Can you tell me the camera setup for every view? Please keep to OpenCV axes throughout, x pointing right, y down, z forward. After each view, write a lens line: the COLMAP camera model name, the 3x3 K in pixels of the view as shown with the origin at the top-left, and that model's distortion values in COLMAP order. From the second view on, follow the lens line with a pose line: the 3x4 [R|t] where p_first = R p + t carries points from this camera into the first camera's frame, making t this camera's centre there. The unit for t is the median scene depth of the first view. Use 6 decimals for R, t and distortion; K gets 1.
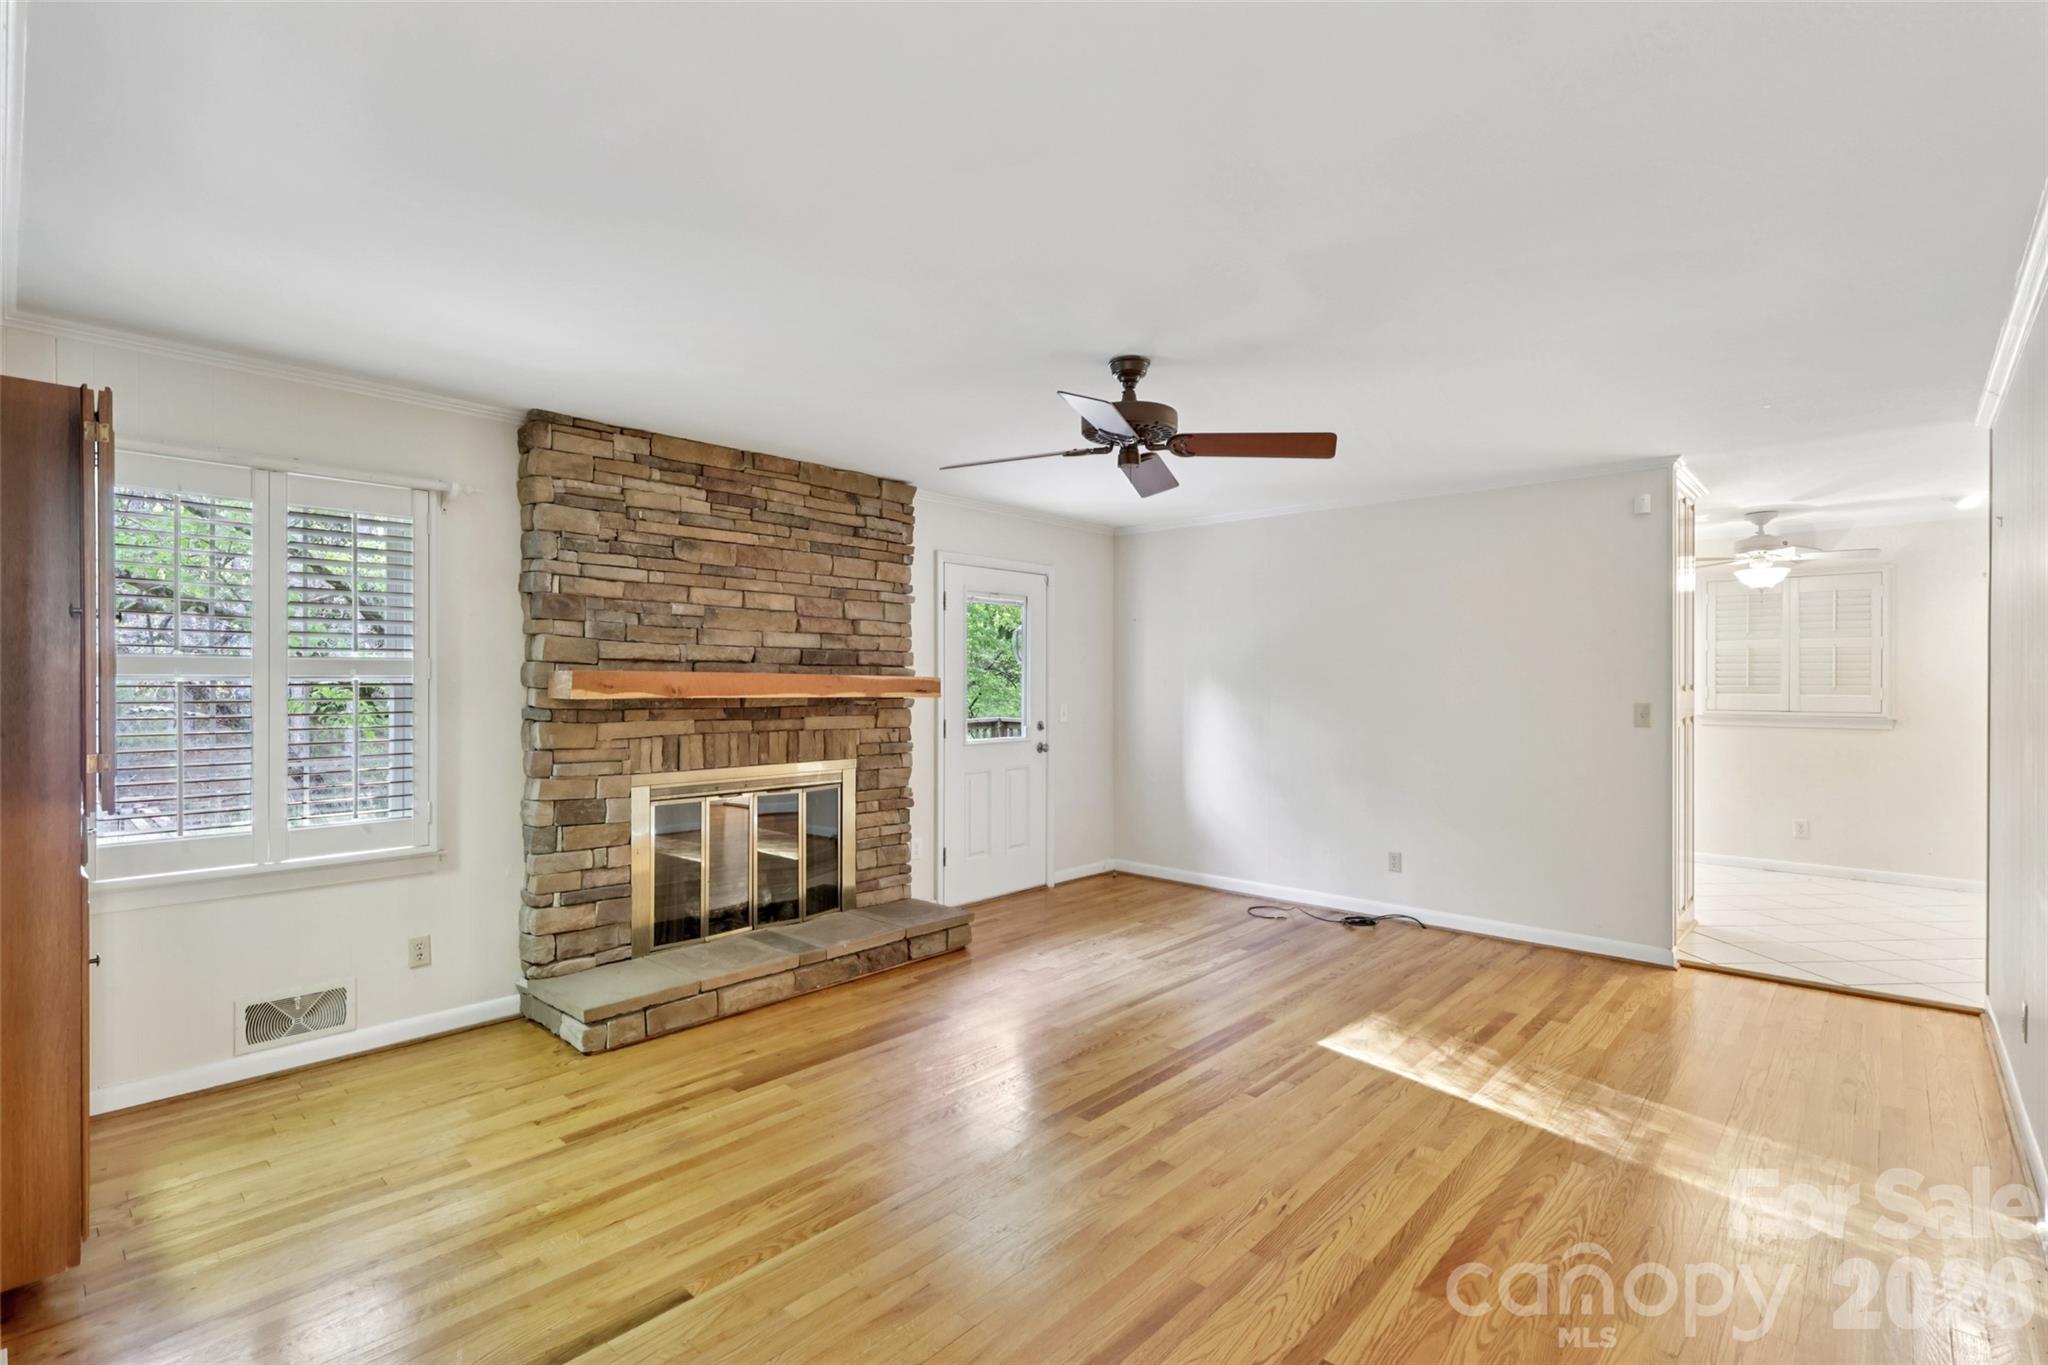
lens RADIAL K [[947.8, 0, 1026.1], [0, 947.8, 683.8], [0, 0, 1]] dist [-0.004113, 0.001001]
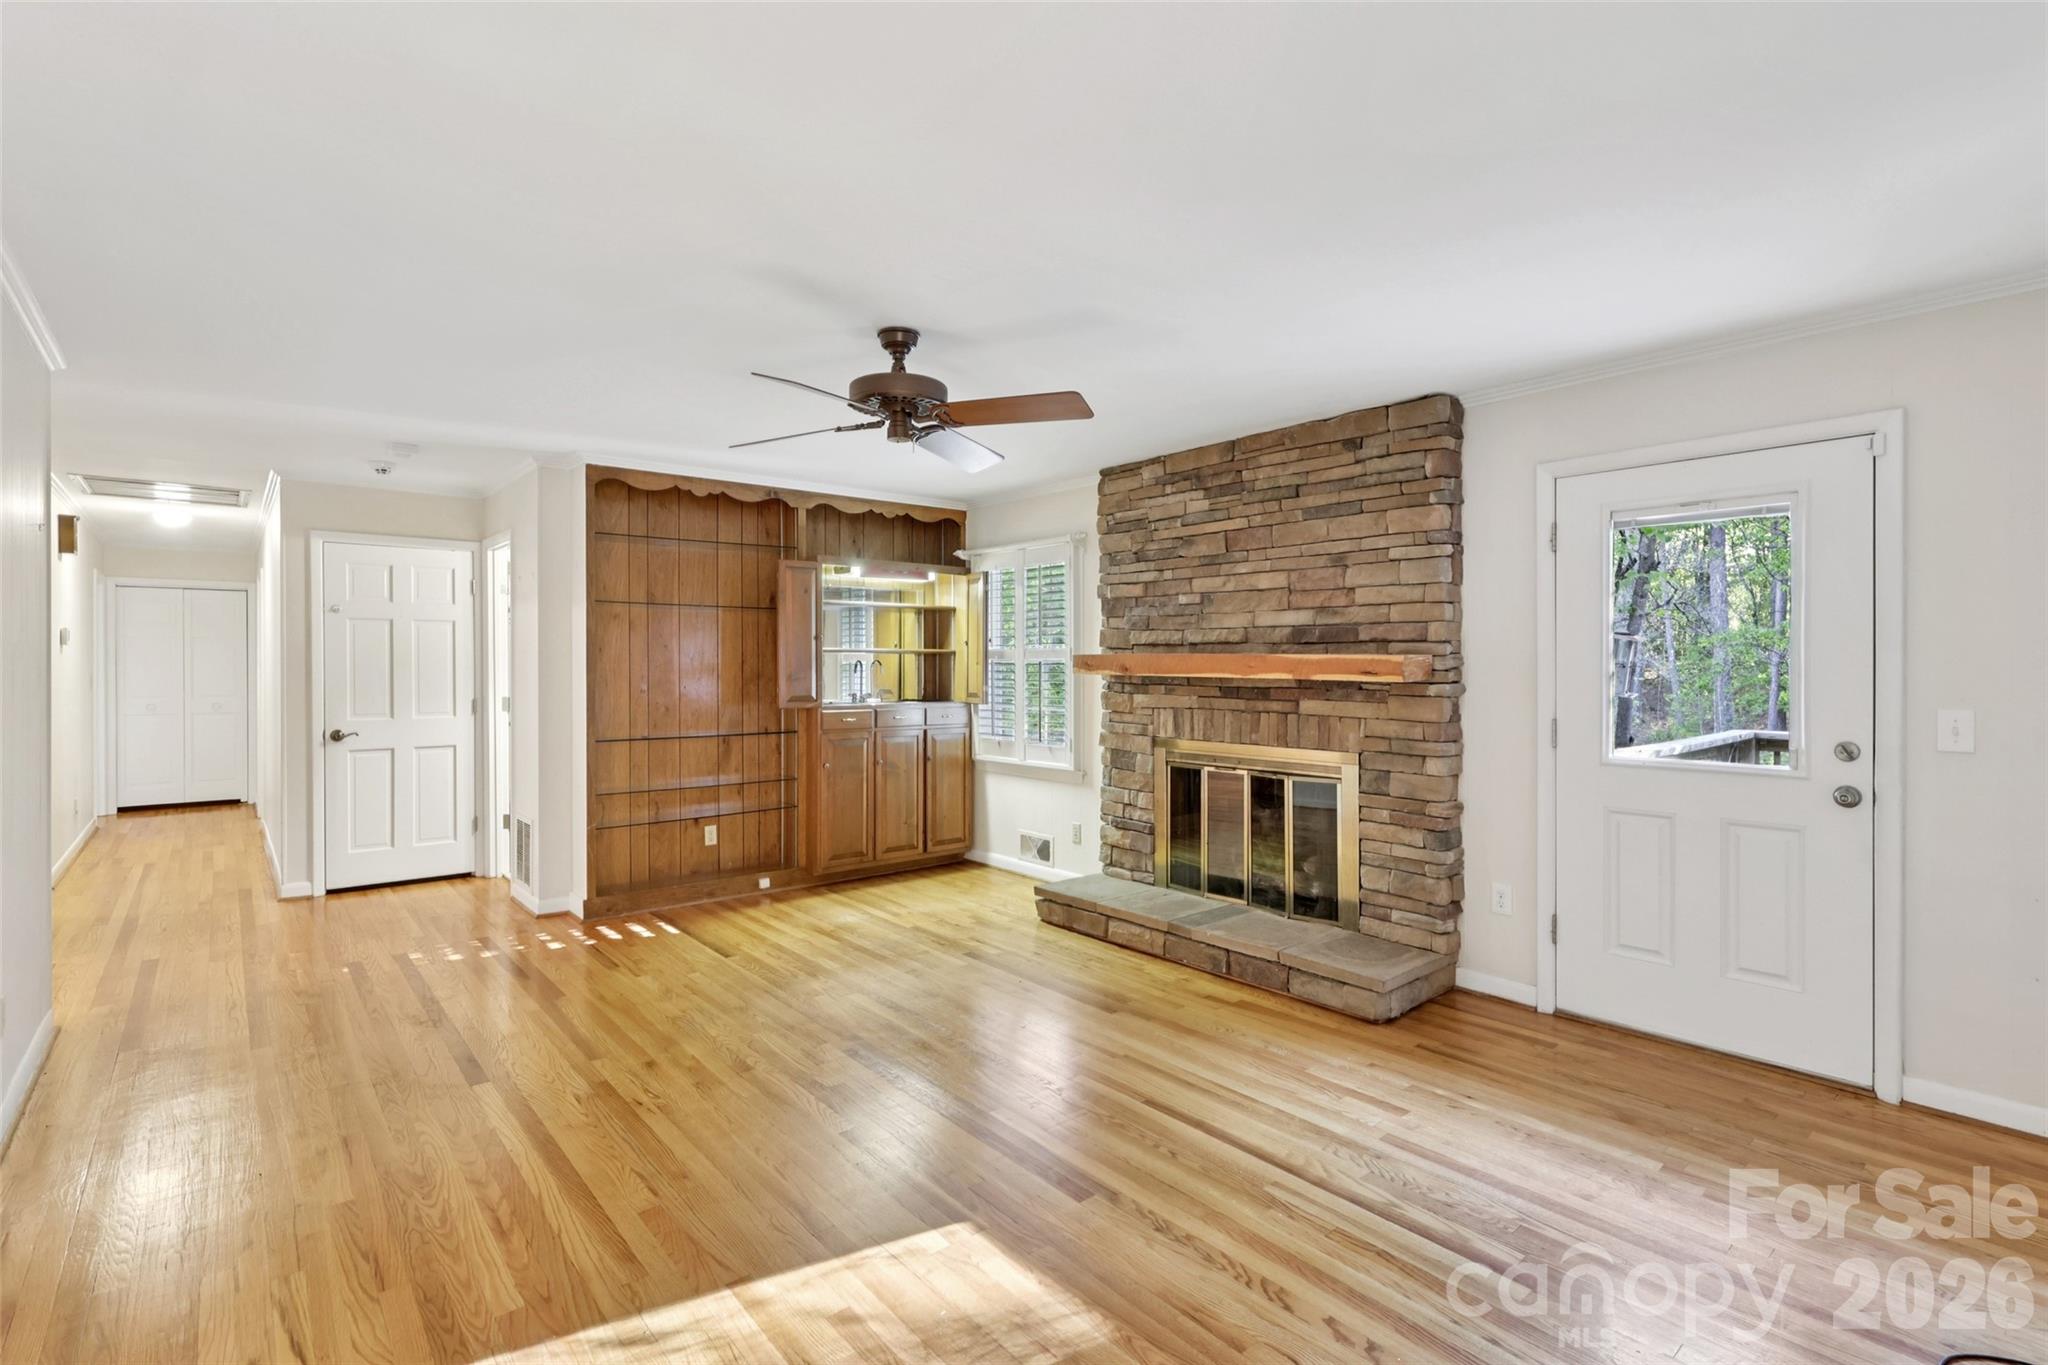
lens RADIAL K [[947.8, 0, 1015.4], [0, 947.8, 672.2], [0, 0, 1]] dist [-0.004113, 0.001001]
pose [[-0.133756, 0.005780, -0.990997, 0.756827], [-0.003079, 0.999976, 0.006248, 0.003272], [0.991010, 0.003887, -0.133735, 0.890075]]
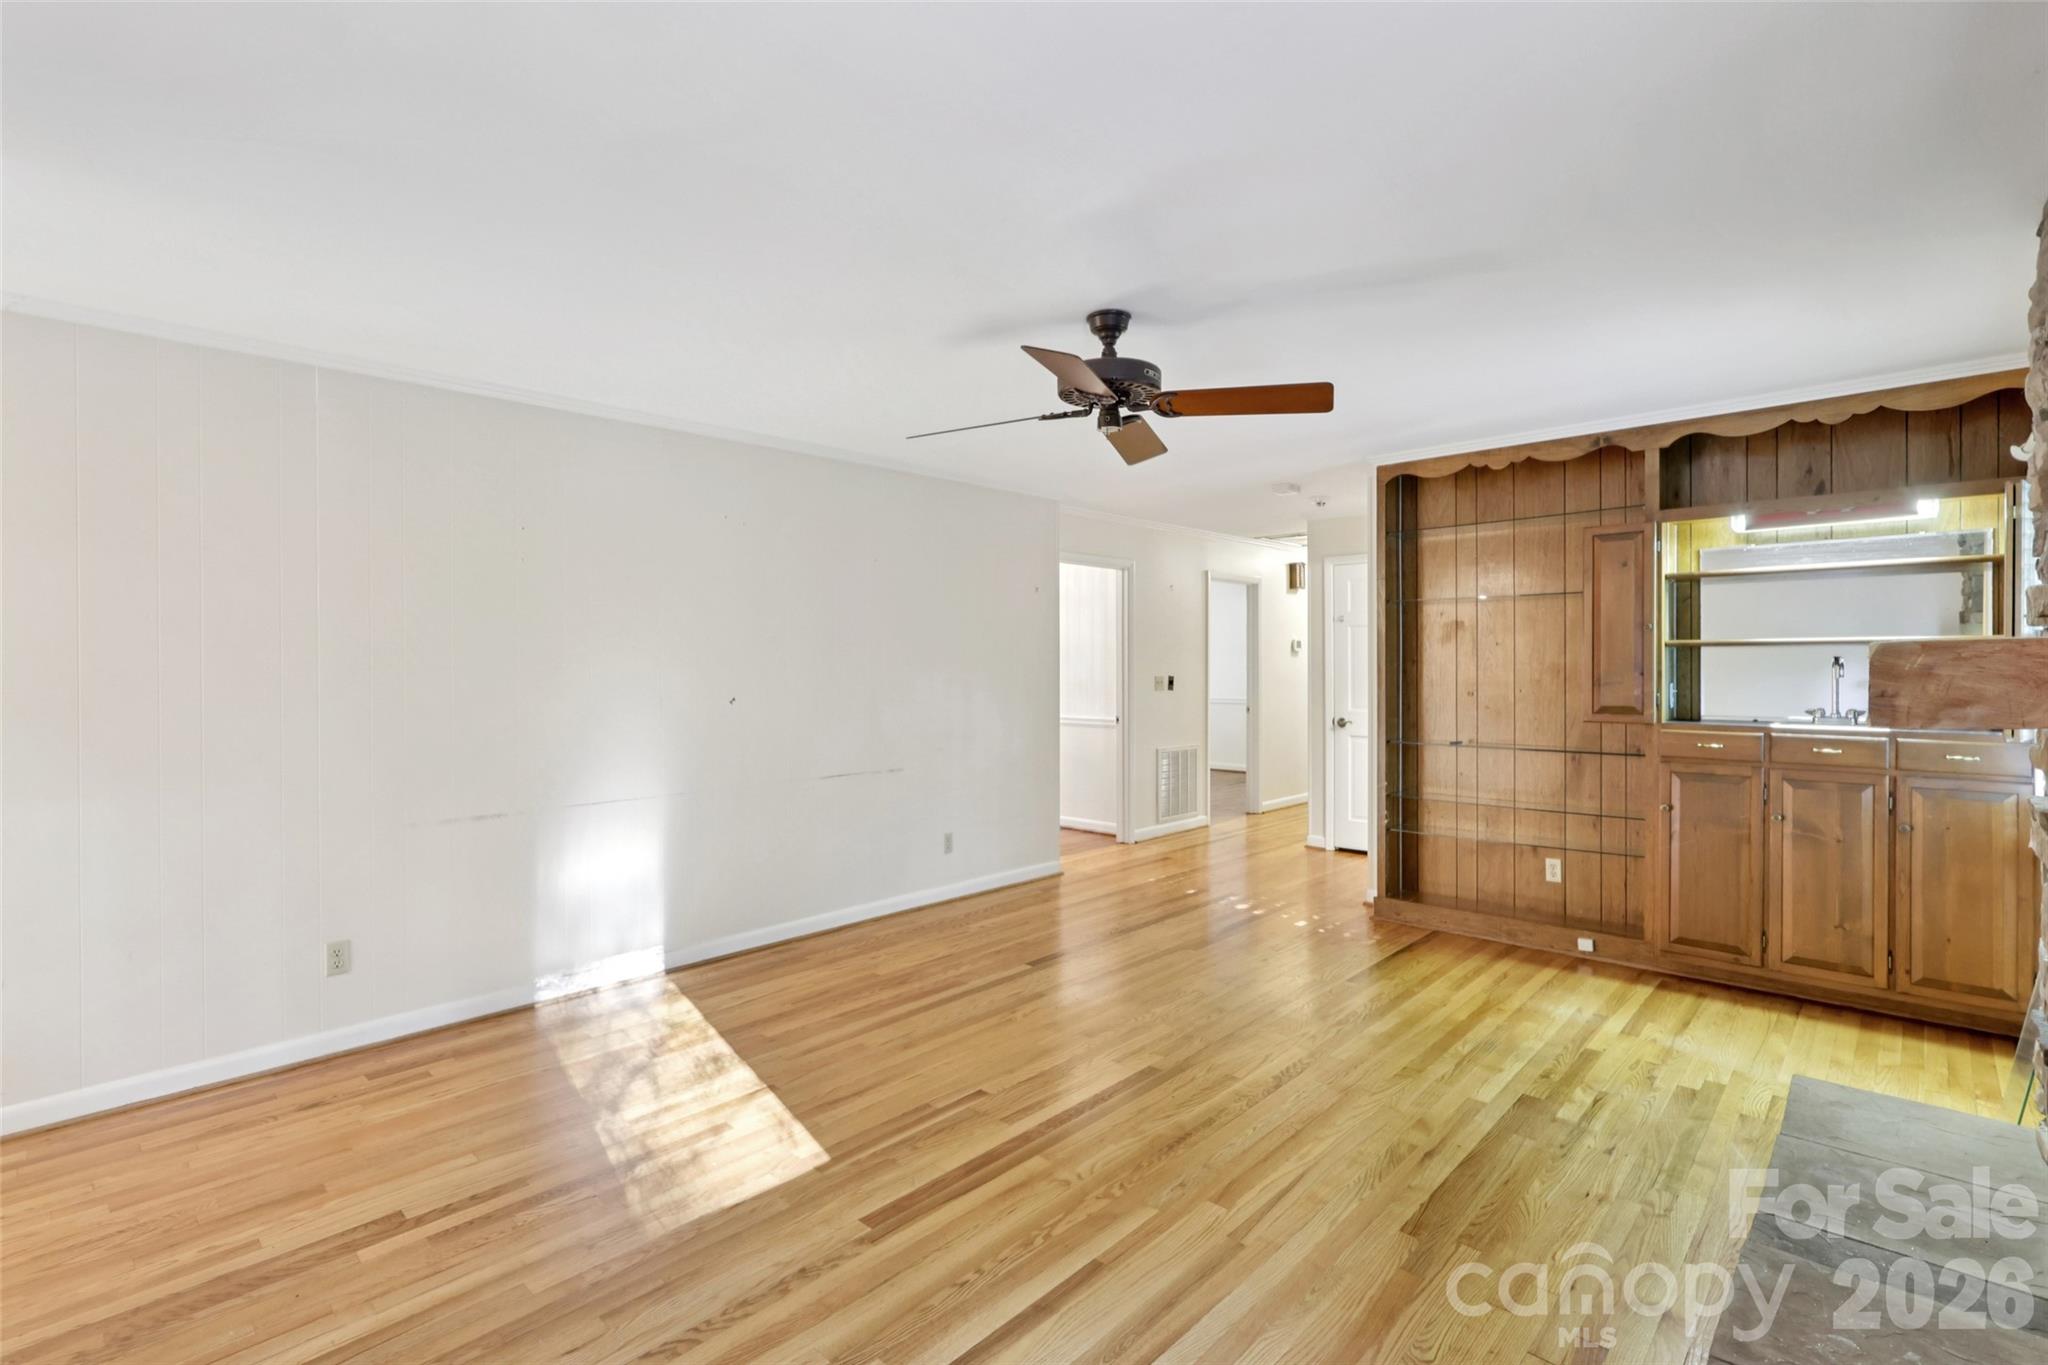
lens RADIAL K [[947.8, 0, 1029.2], [0, 947.8, 671.3], [0, 0, 1]] dist [-0.004113, 0.001001]
pose [[-0.999942, 0.000763, 0.010708, 0.127220], [0.000879, 0.999941, 0.010803, -0.001874], [-0.010700, 0.010812, -0.999884, 1.371101]]
